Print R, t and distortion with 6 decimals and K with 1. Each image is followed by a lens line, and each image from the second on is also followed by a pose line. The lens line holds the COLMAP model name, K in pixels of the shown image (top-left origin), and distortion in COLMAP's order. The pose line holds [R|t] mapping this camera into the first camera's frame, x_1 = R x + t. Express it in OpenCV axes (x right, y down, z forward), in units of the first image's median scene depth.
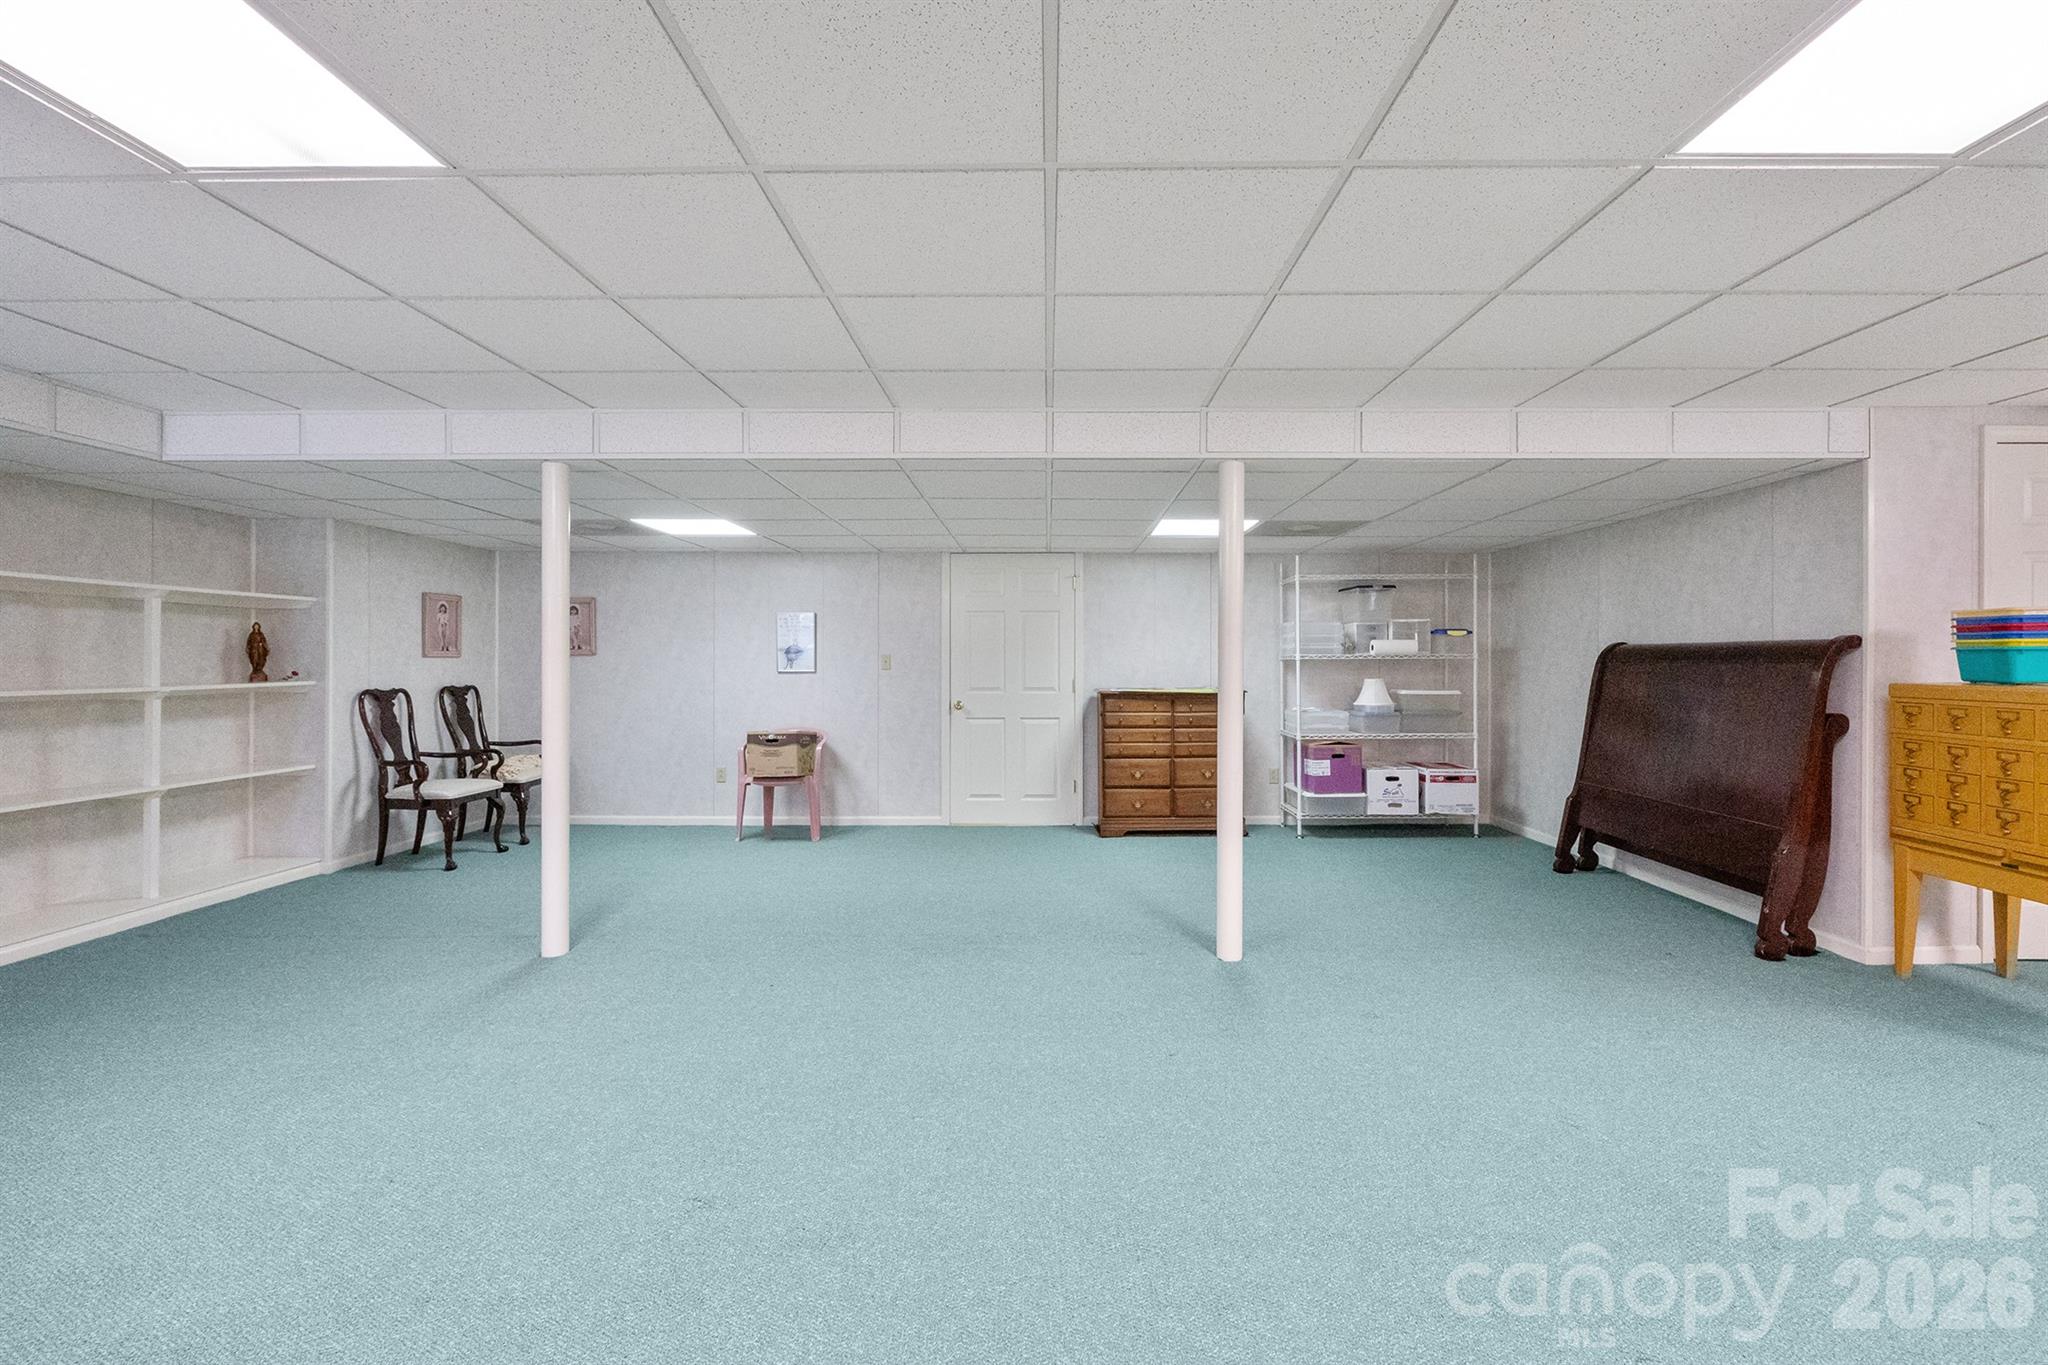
lens RADIAL K [[863.9, 0, 1027.8], [0, 863.9, 644.4], [0, 0, 1]] dist [0.000047, -0.000079]
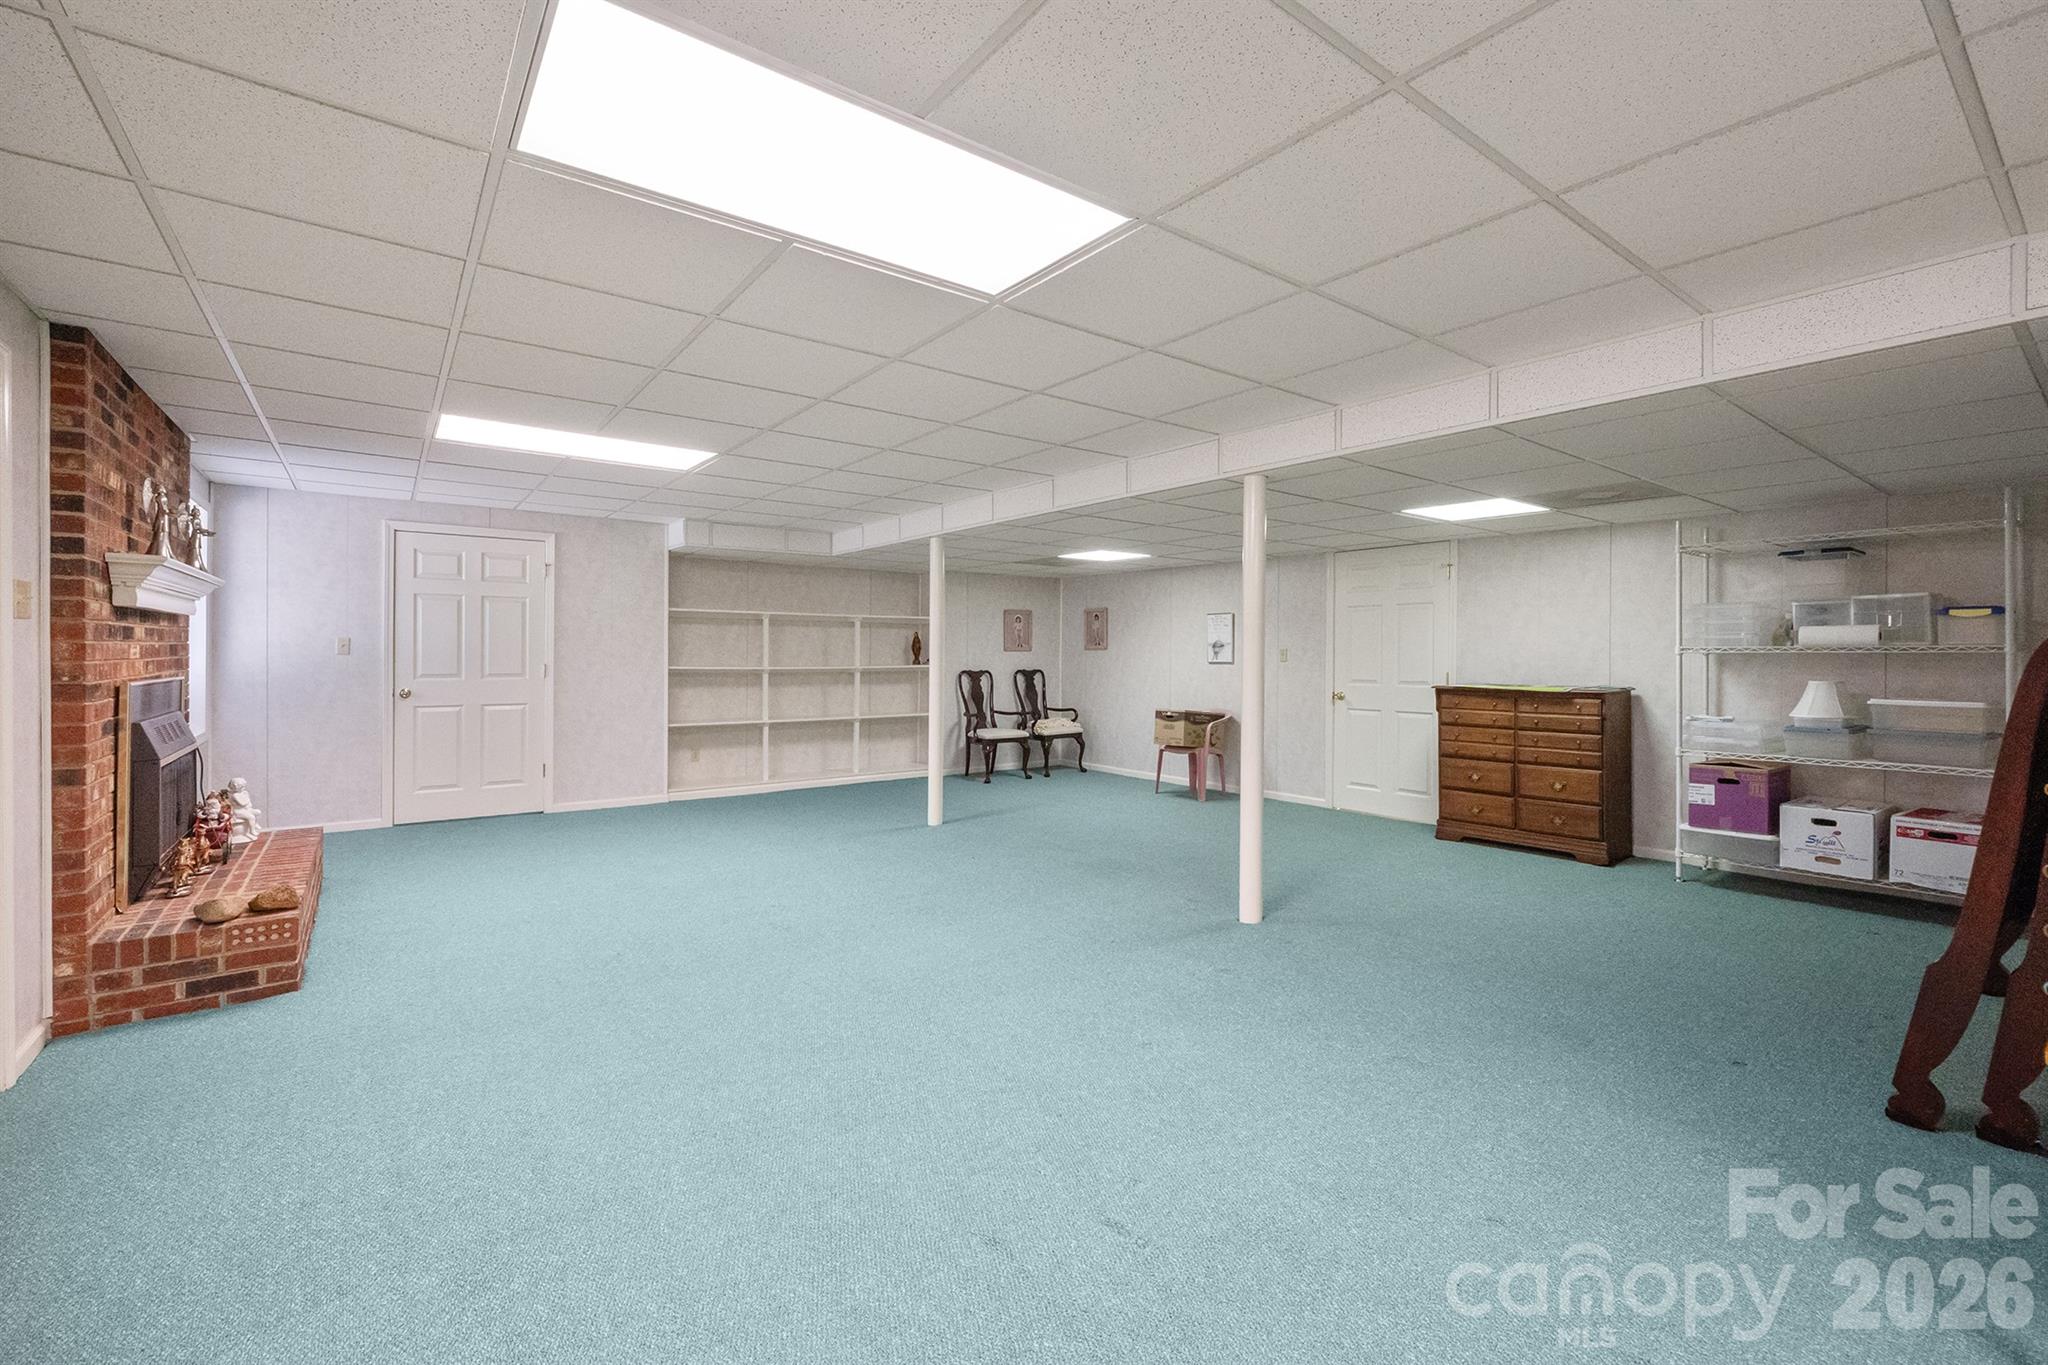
lens RADIAL K [[863.9, 0, 1027.8], [0, 863.9, 644.4], [0, 0, 1]] dist [0.000047, -0.000079]
pose [[0.624124, -0.006174, -0.781301, 0.555656], [0.016179, 0.999856, 0.005023, -0.004097], [0.781158, -0.015776, 0.624134, 0.050629]]
